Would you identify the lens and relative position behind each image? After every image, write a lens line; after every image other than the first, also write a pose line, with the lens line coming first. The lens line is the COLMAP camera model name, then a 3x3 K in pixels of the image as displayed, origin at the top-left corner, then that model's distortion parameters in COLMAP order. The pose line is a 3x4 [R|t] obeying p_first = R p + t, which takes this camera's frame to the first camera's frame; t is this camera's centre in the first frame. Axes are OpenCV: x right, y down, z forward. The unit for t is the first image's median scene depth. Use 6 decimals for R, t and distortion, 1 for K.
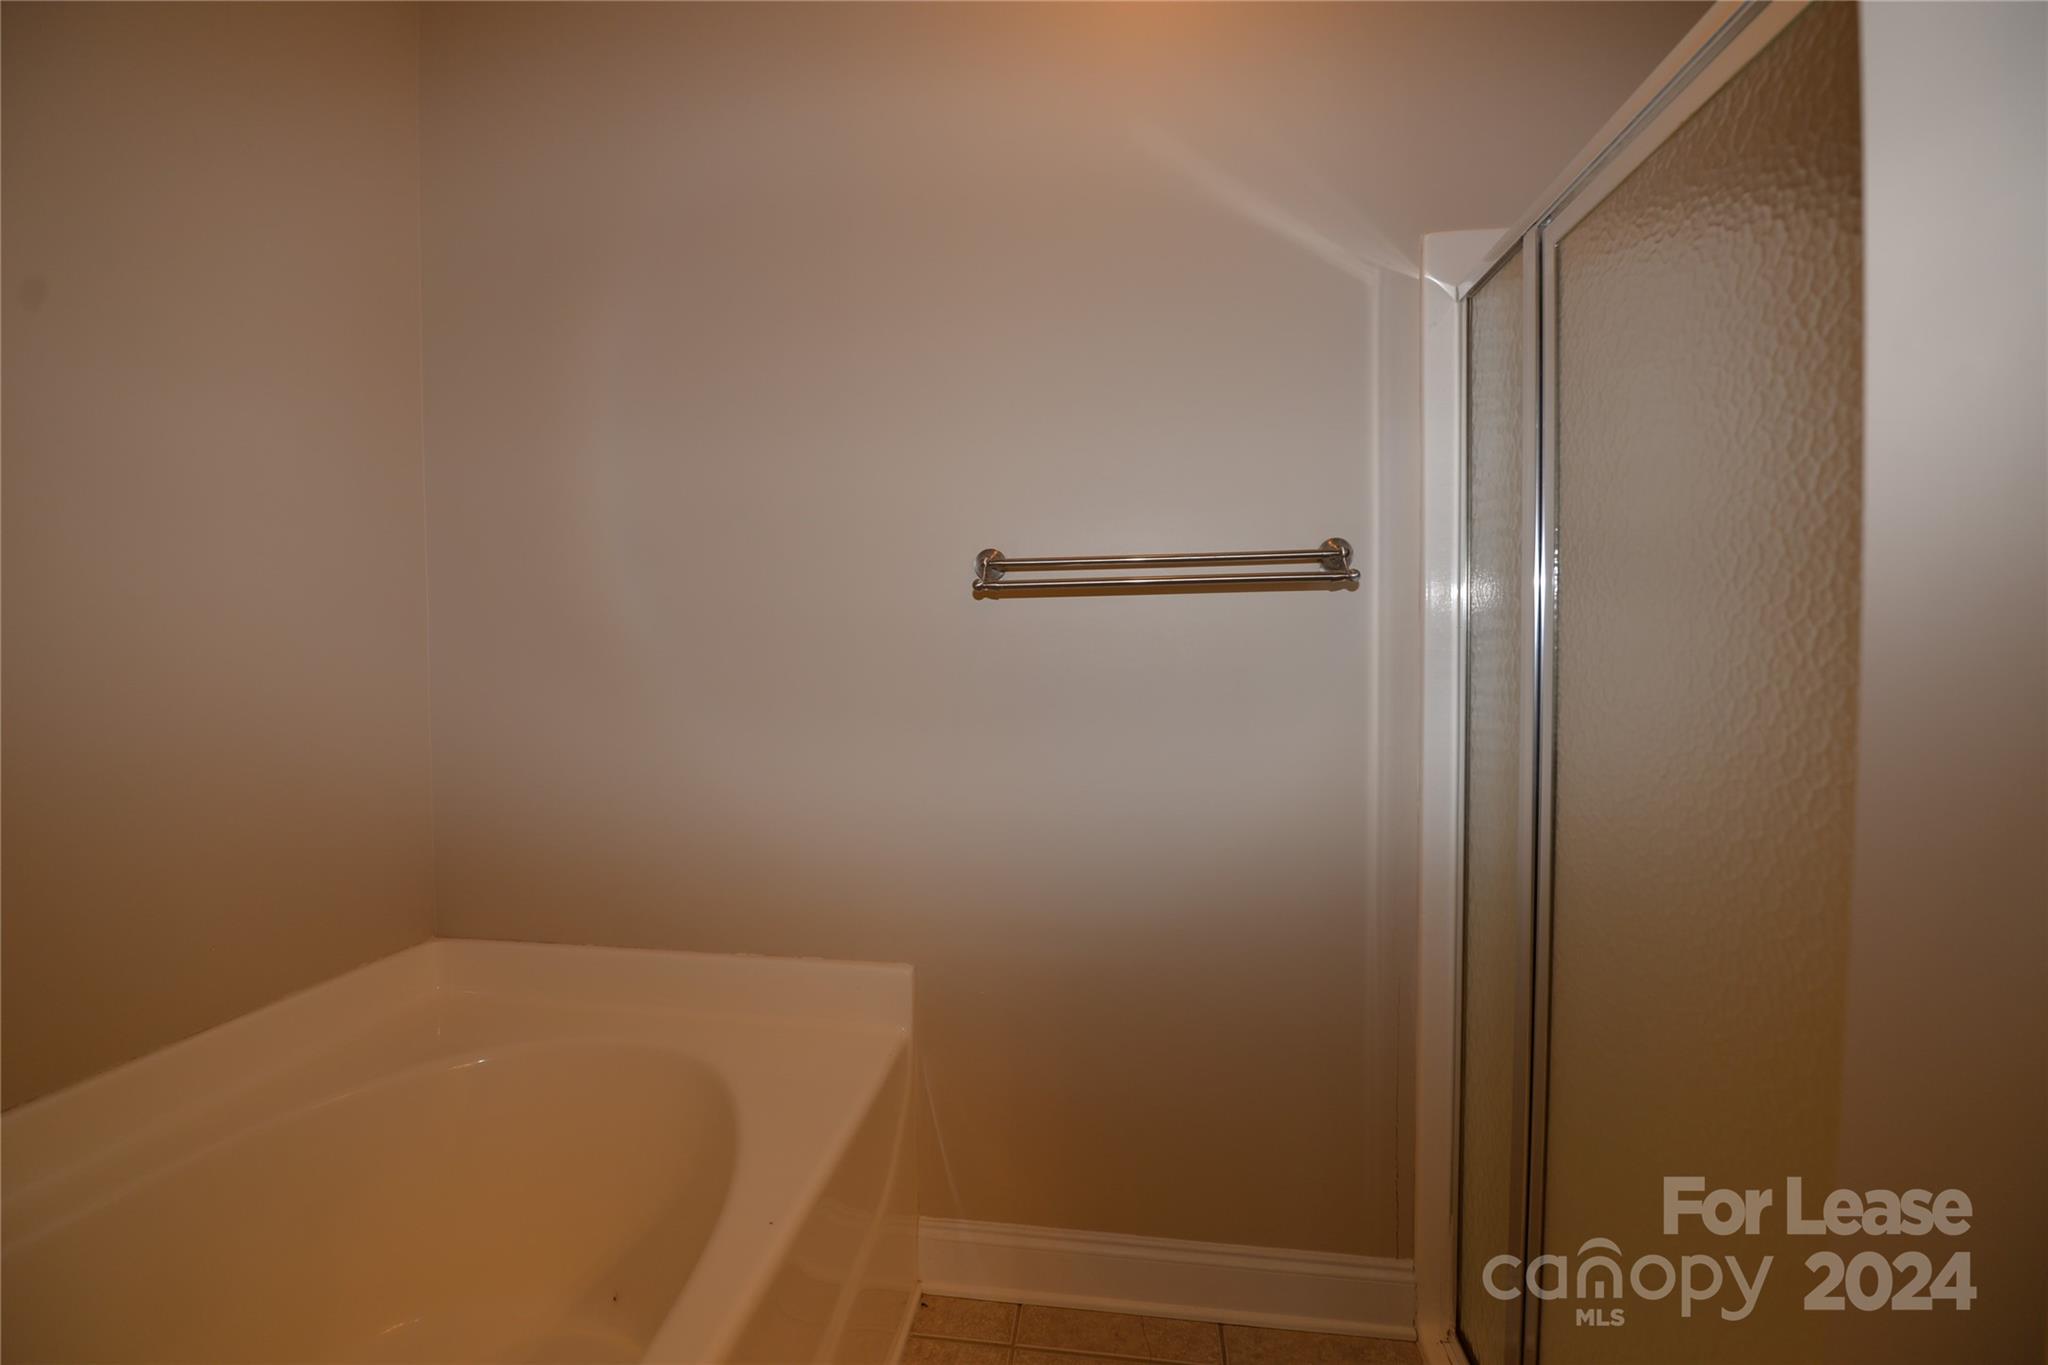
lens RADIAL K [[815.5, 0, 1024.0], [0, 815.5, 682.5], [0, 0, 1]] dist [-0.011853, -0.003004]
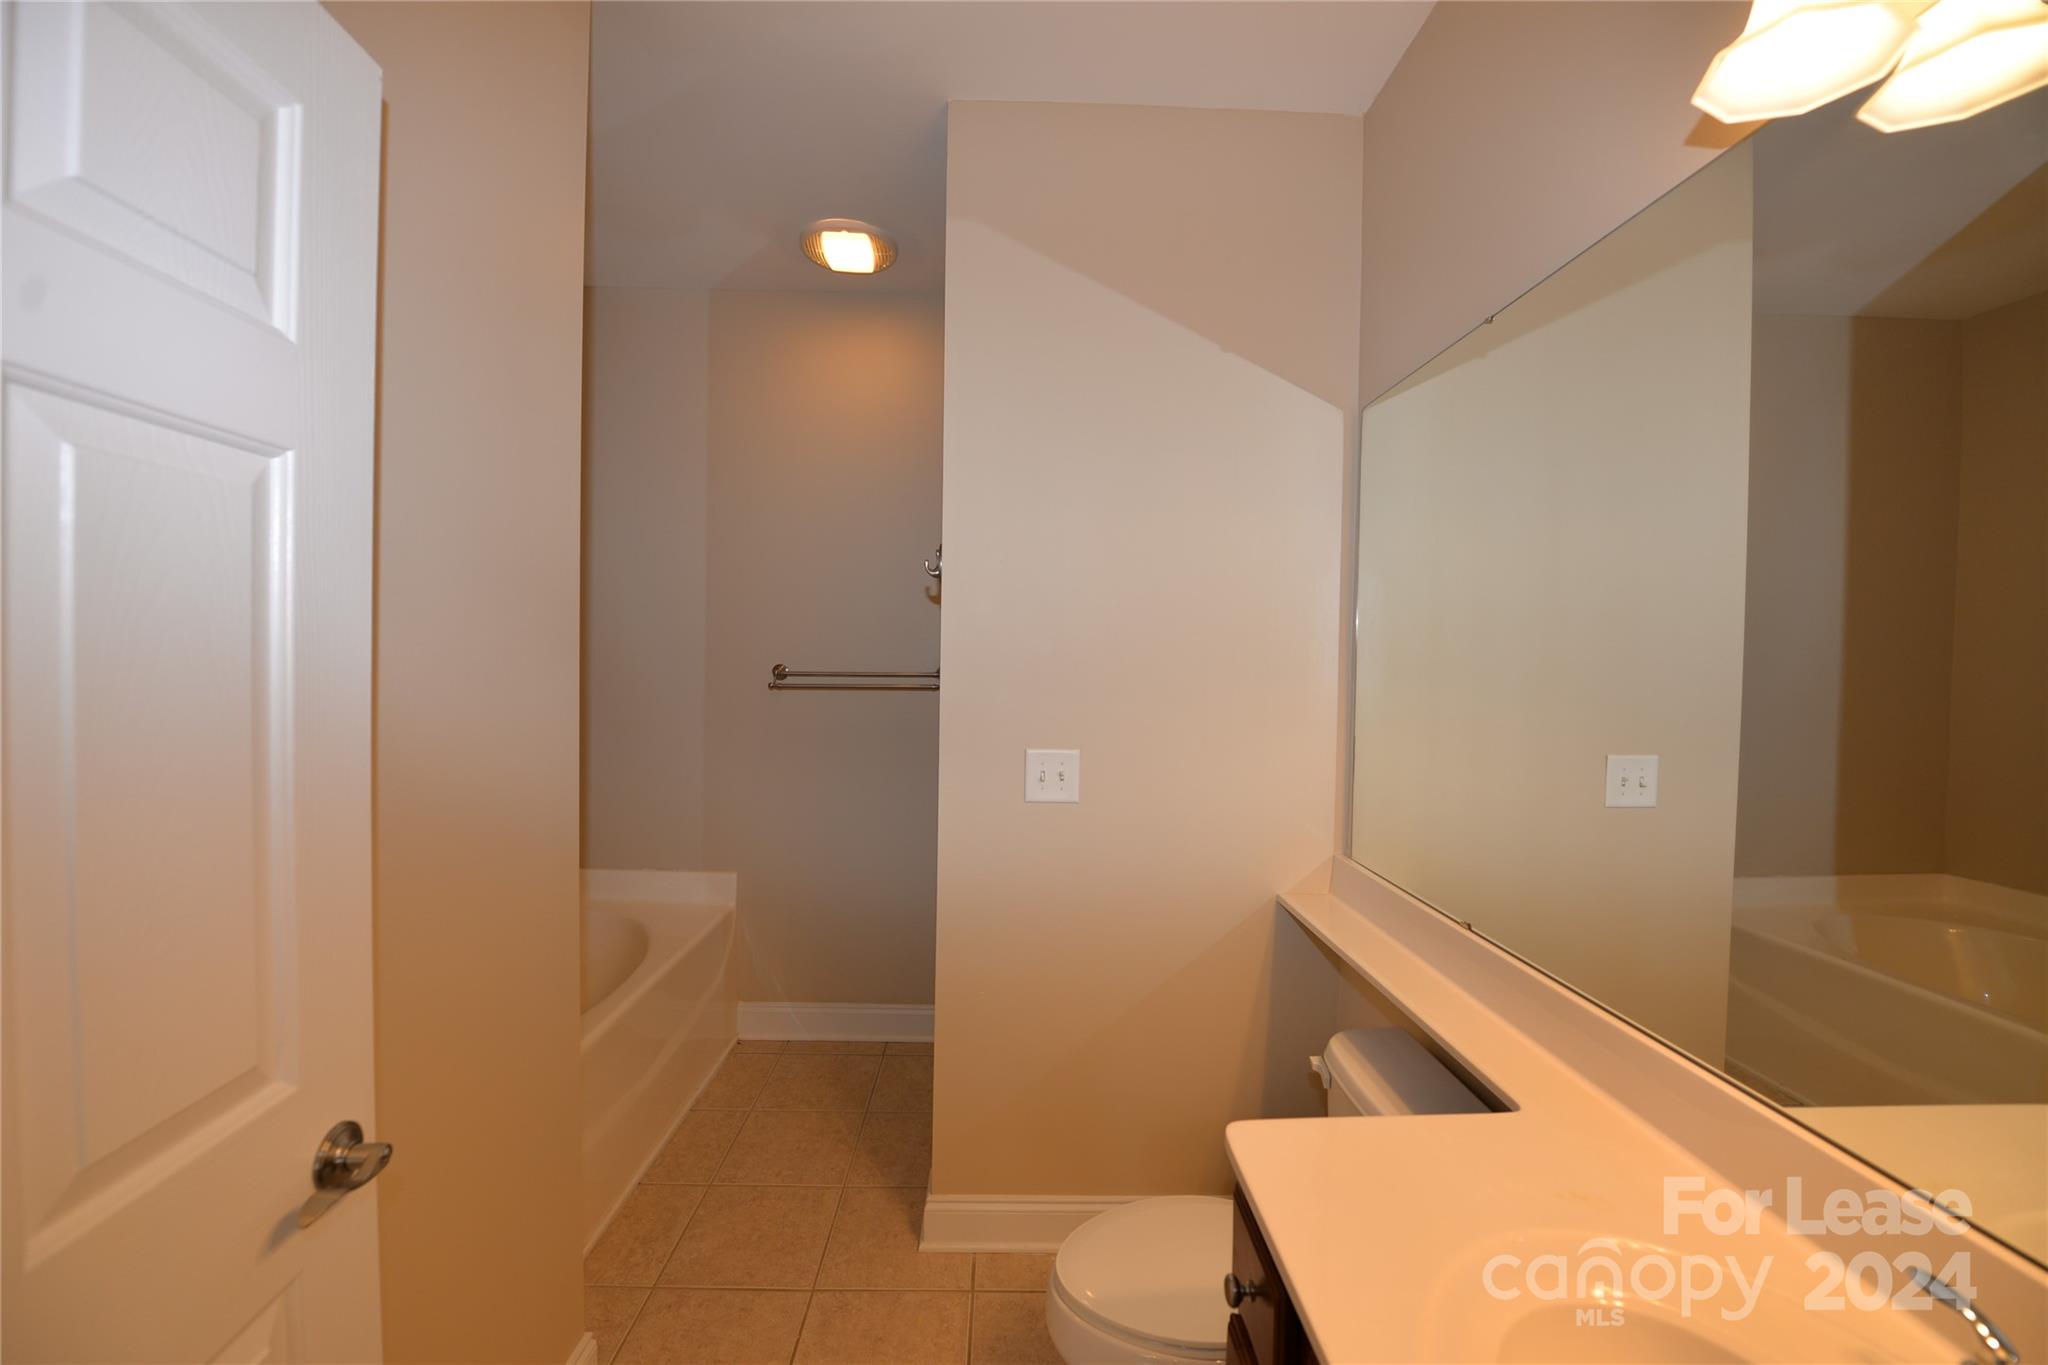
lens RADIAL K [[815.5, 0, 1024.0], [0, 815.5, 682.5], [0, 0, 1]] dist [-0.011853, -0.003004]
pose [[0.987744, 0.017717, 0.155077, 0.255503], [-0.012691, 0.999364, -0.033336, -0.057046], [-0.155569, 0.030959, 0.987340, -1.160098]]
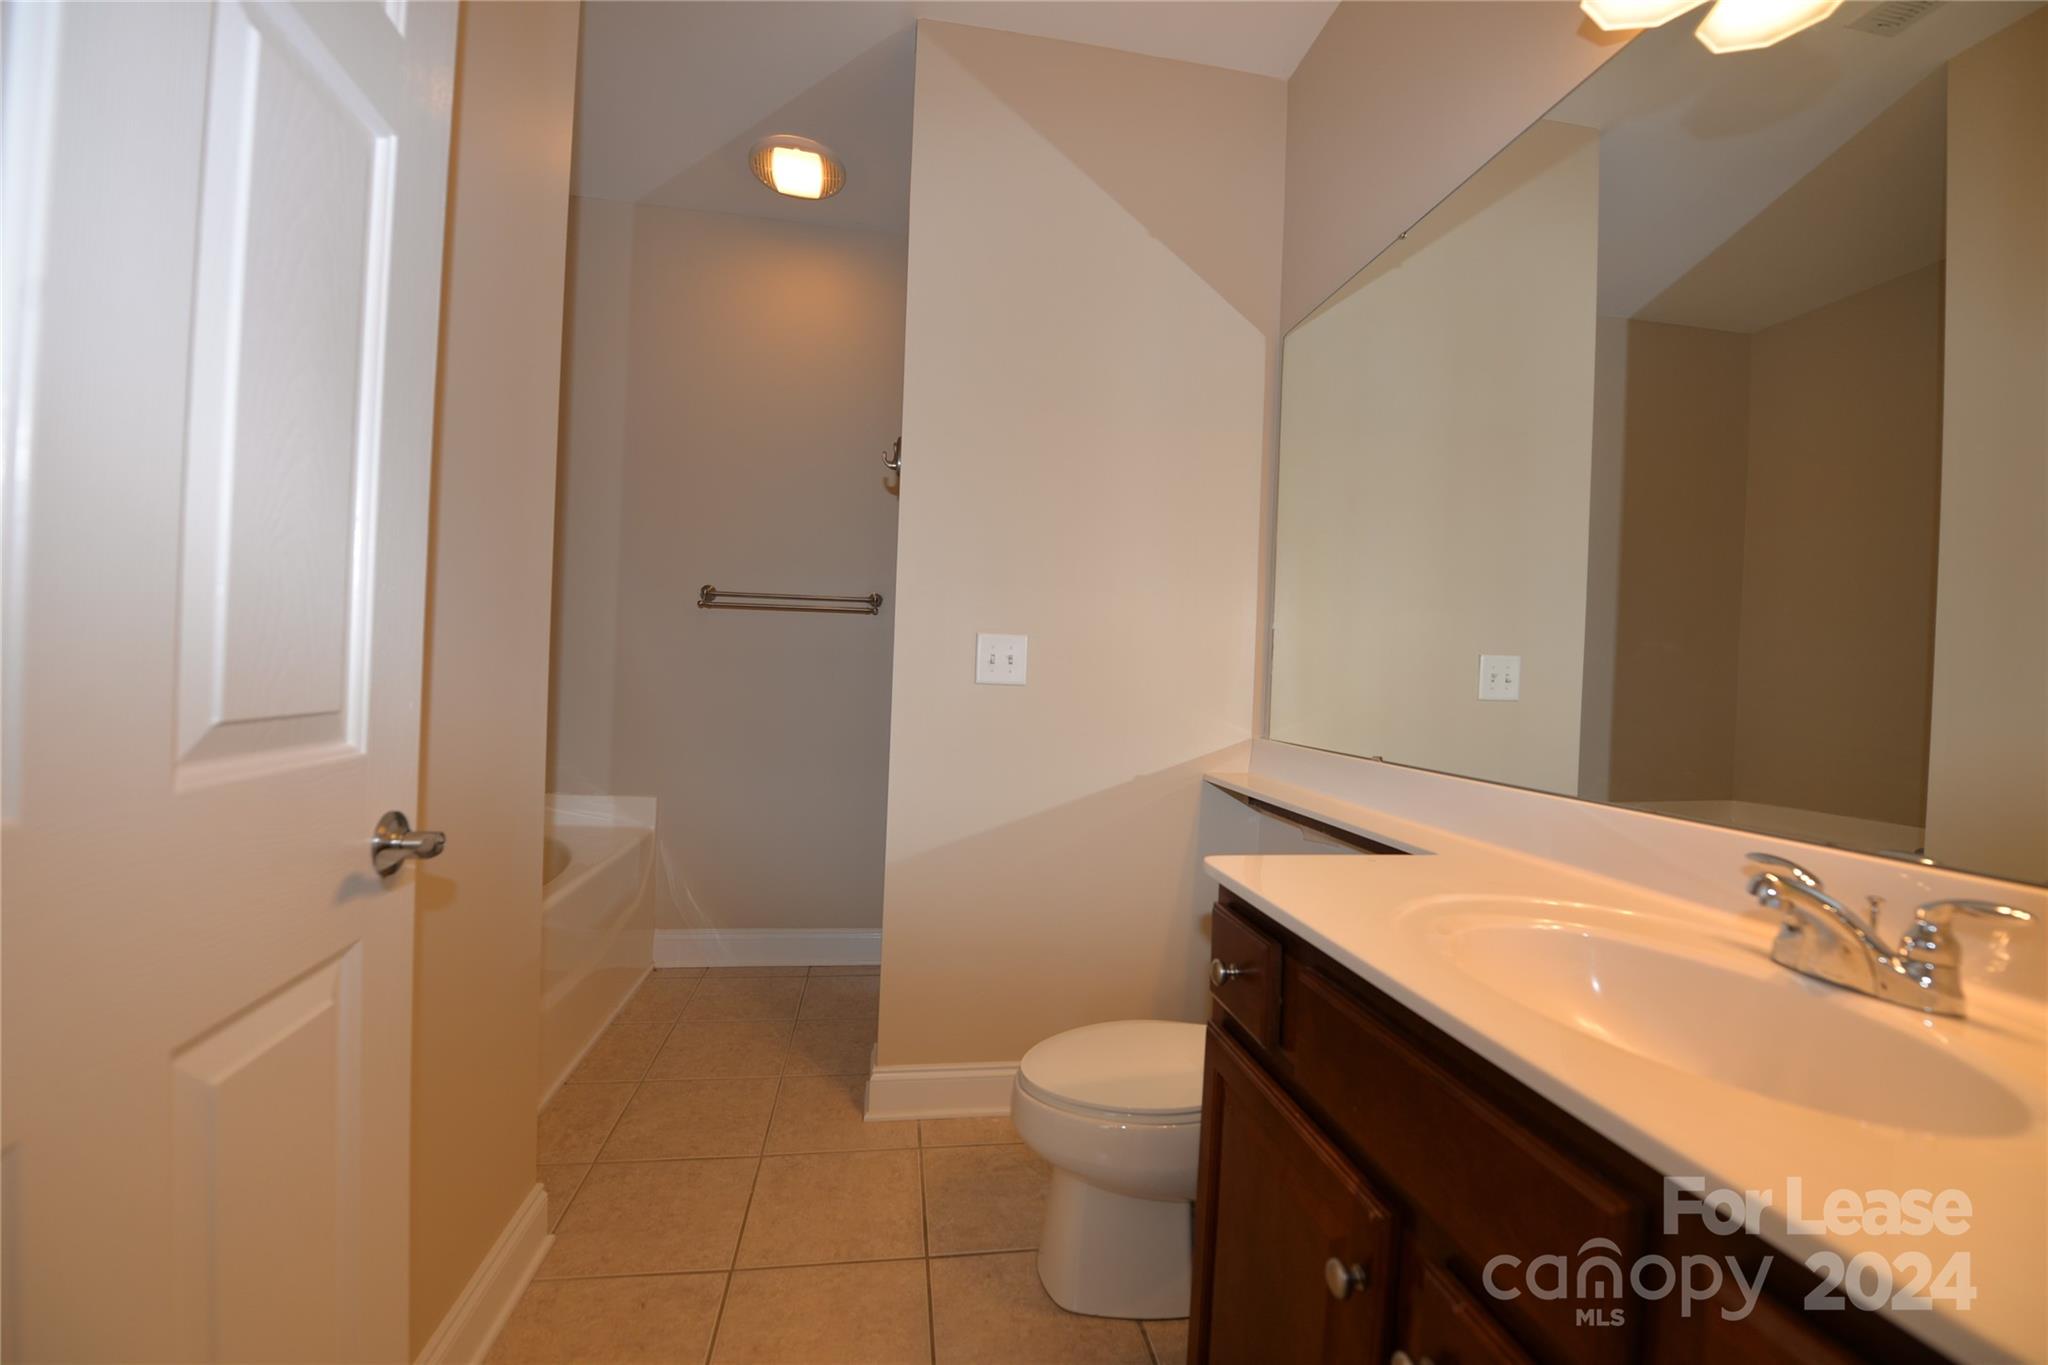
lens RADIAL K [[815.5, 0, 1024.0], [0, 815.5, 682.5], [0, 0, 1]] dist [-0.011853, -0.003004]
pose [[0.955803, 0.039416, 0.291354, 0.133162], [-0.025823, 0.998397, -0.050356, 0.167105], [-0.292872, 0.040607, 0.955289, -1.208775]]
